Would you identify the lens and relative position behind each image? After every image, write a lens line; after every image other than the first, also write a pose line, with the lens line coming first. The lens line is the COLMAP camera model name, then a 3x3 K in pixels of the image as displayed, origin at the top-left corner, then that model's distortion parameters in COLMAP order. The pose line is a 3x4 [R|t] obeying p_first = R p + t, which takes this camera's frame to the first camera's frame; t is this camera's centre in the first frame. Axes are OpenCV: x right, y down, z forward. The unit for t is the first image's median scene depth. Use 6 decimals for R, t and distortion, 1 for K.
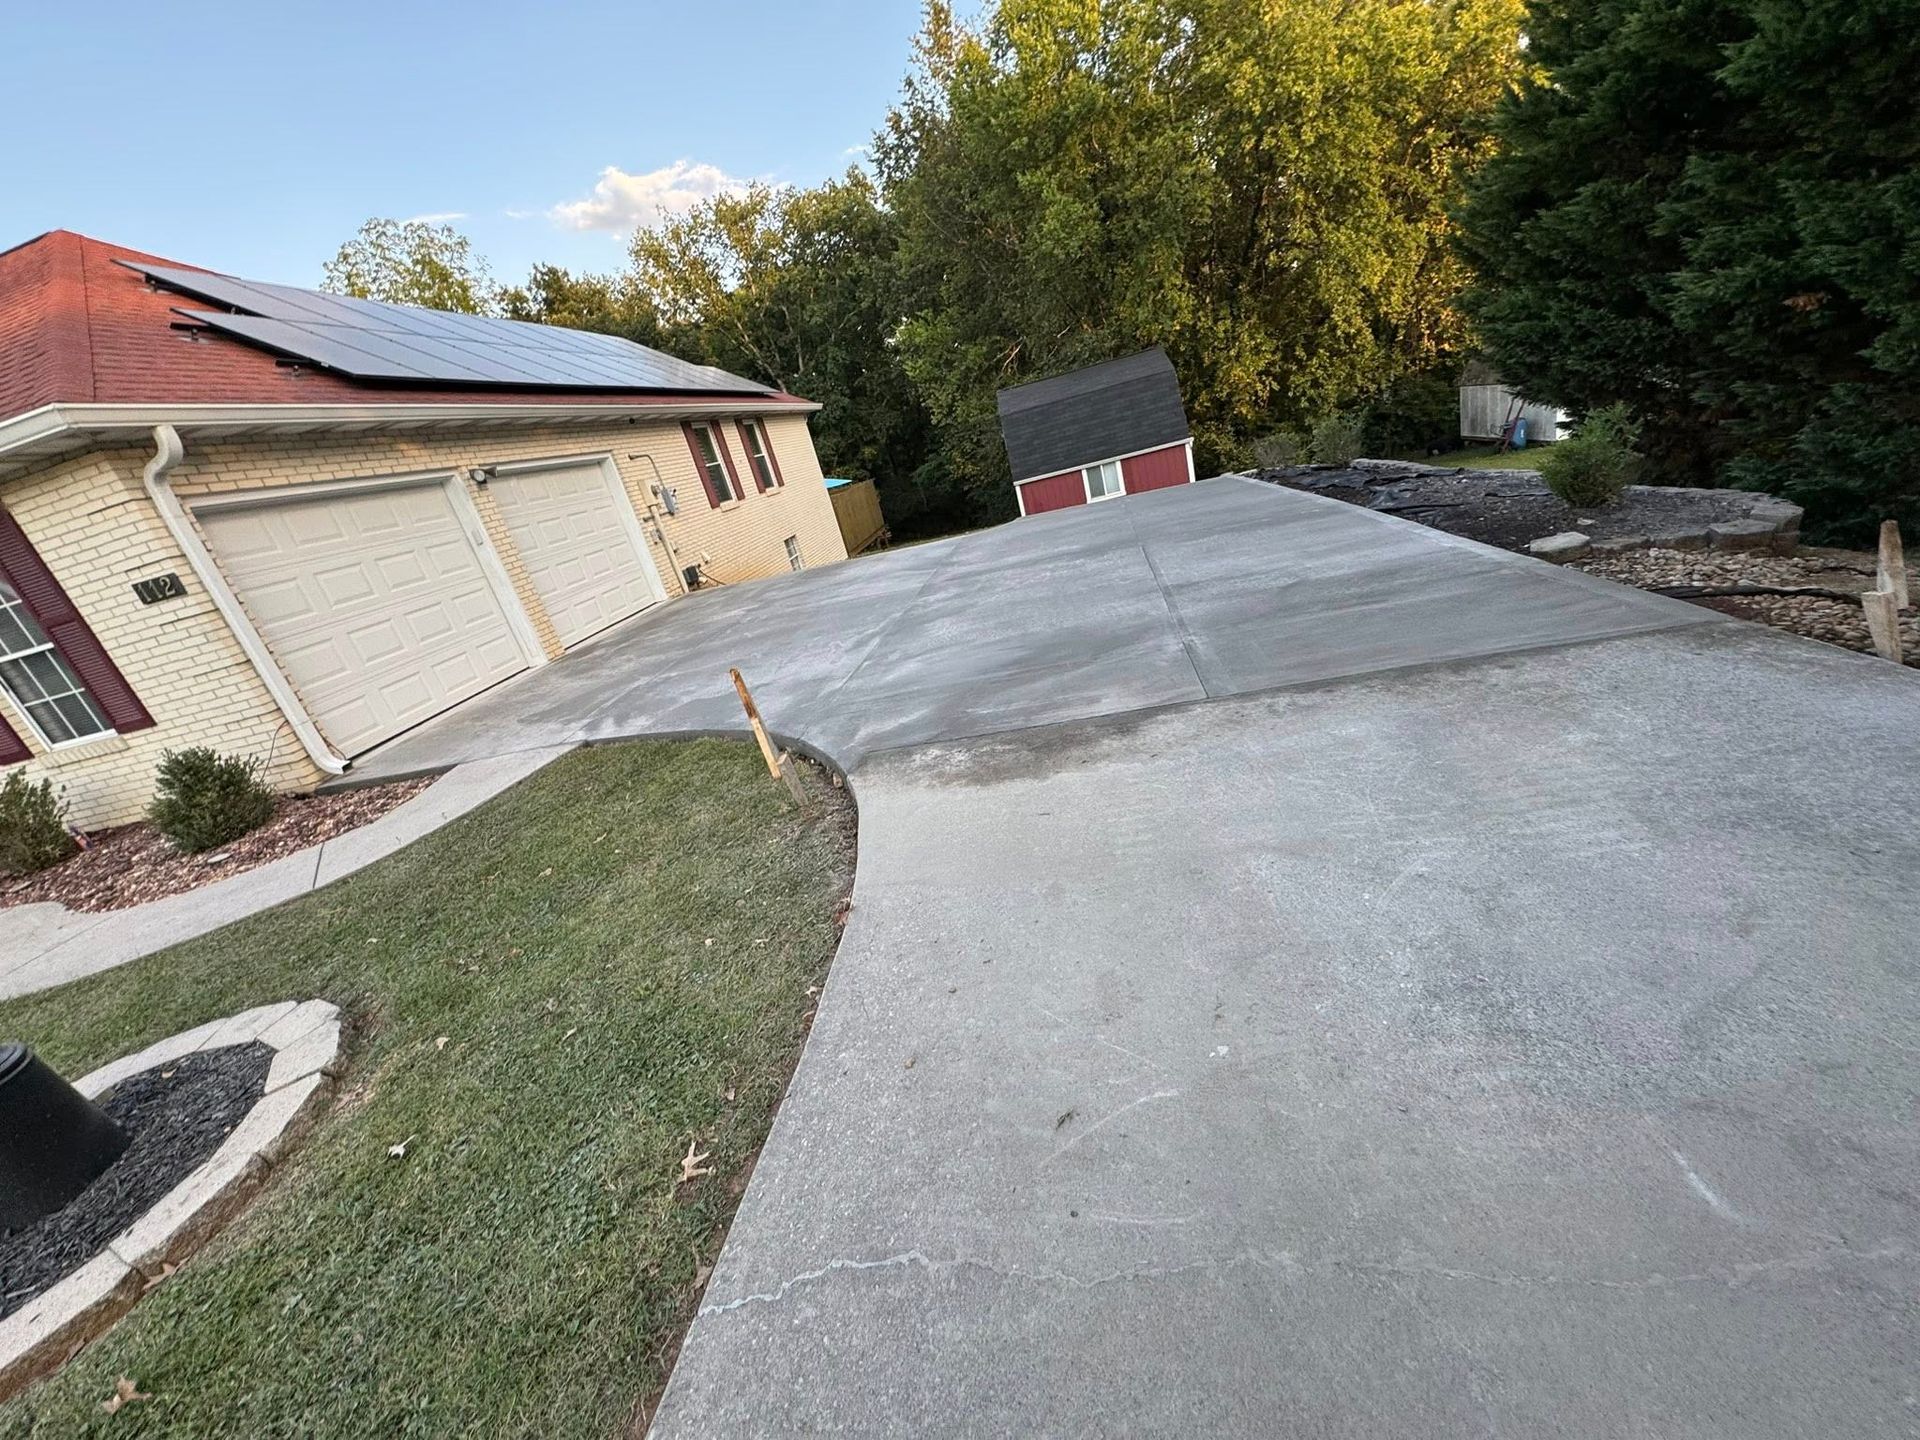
lens RADIAL K [[750.6, 0, 960.0], [0, 750.6, 720.0], [0, 0, 1]] dist [0.001528, 0.000214]
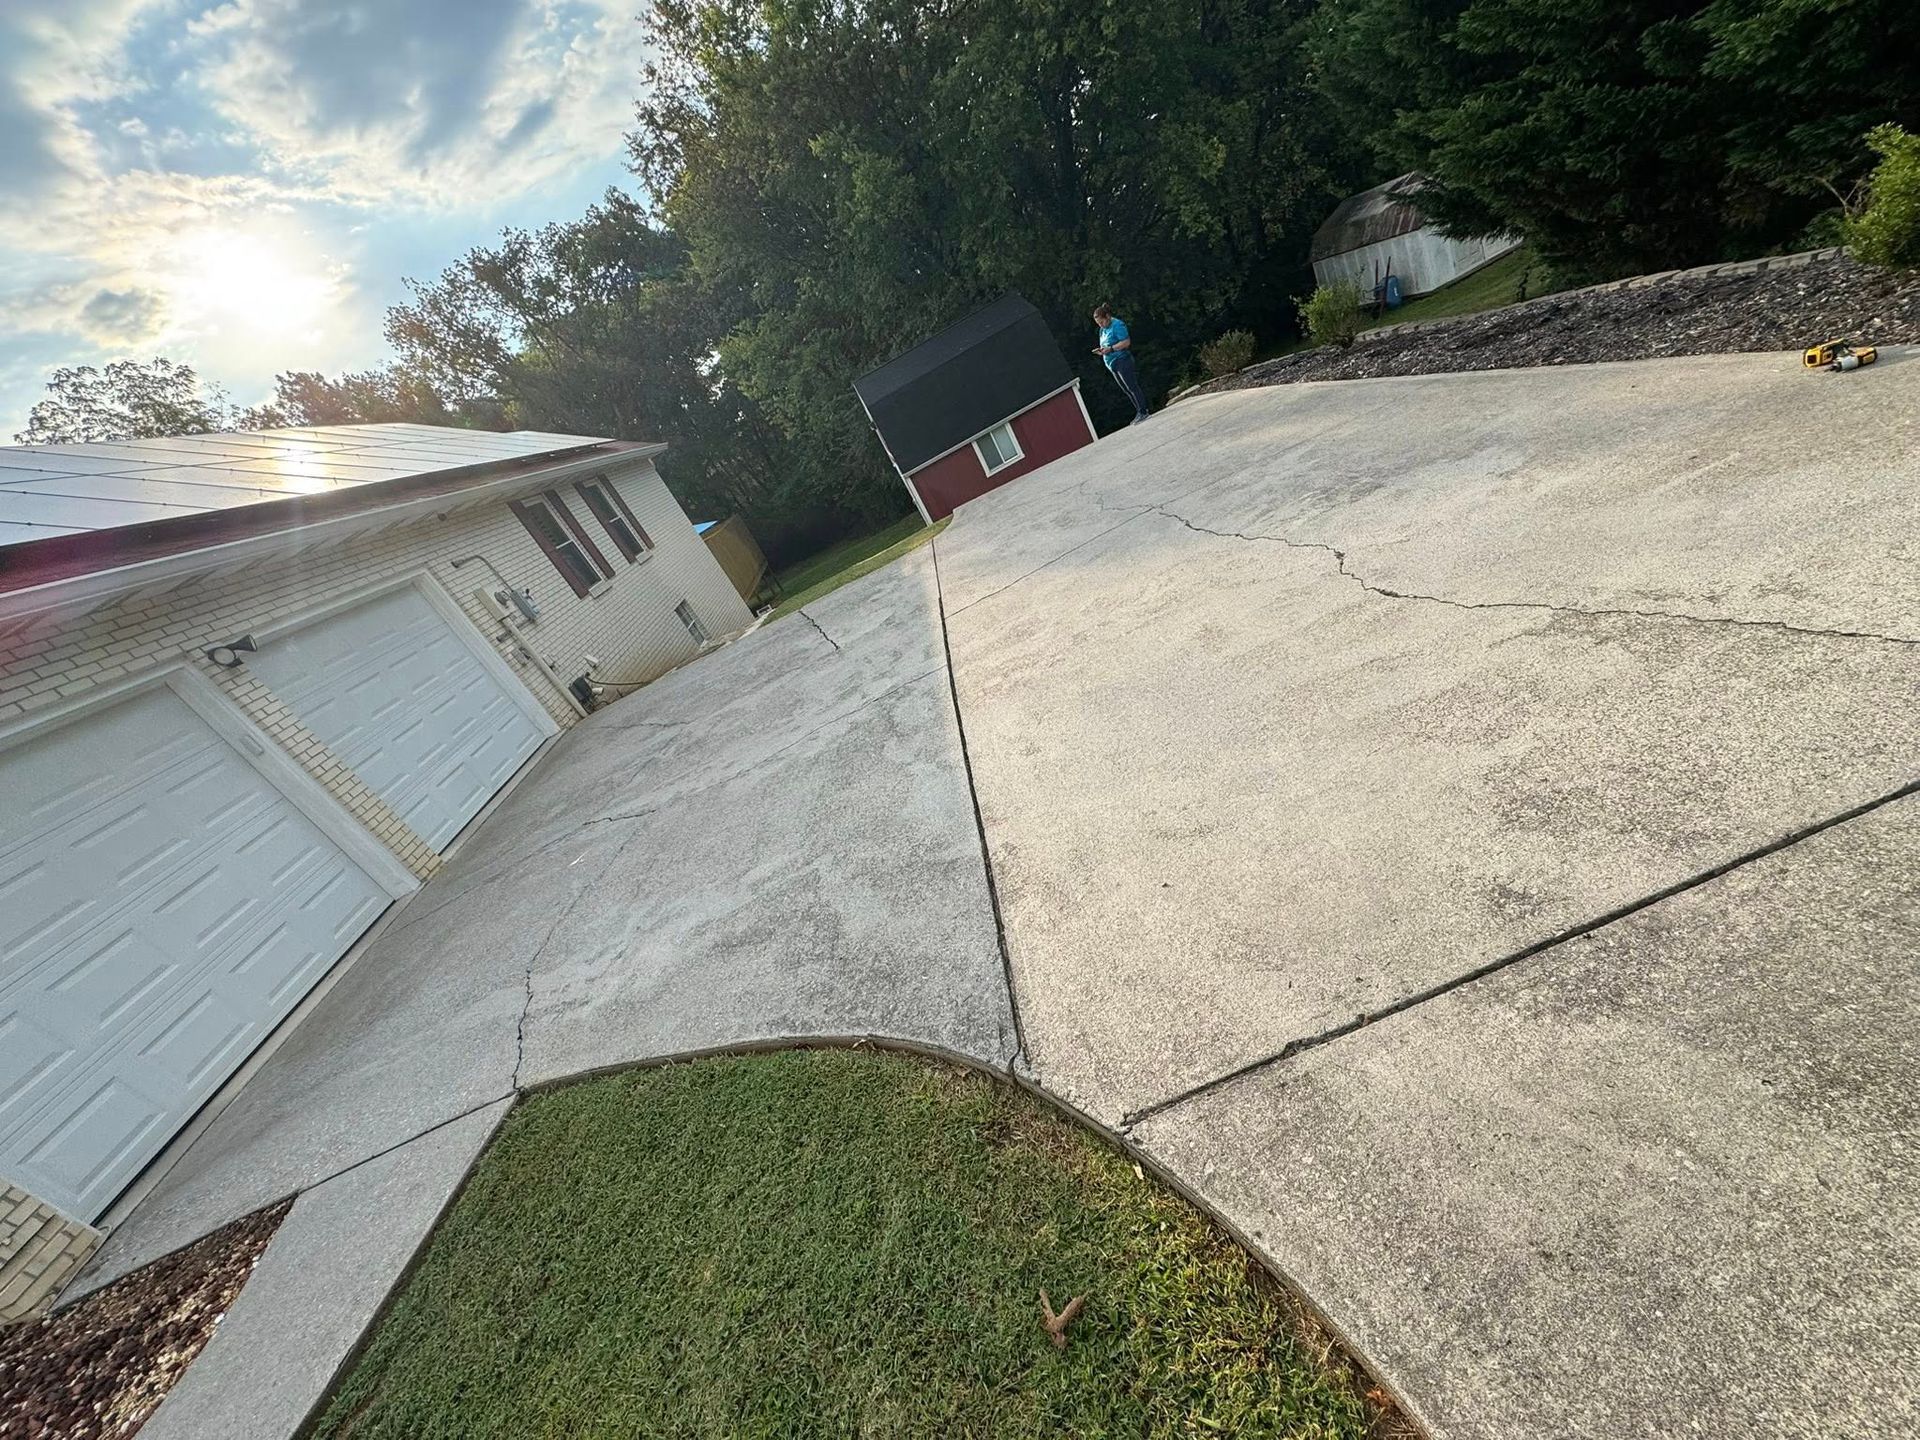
lens RADIAL K [[750.6, 0, 960.0], [0, 750.6, 720.0], [0, 0, 1]] dist [0.001528, 0.000214]
pose [[0.951869, -0.287962, 0.104988, -0.037027], [0.287071, 0.957613, 0.023832, -0.033651], [-0.107401, 0.007454, 0.994188, 0.090771]]
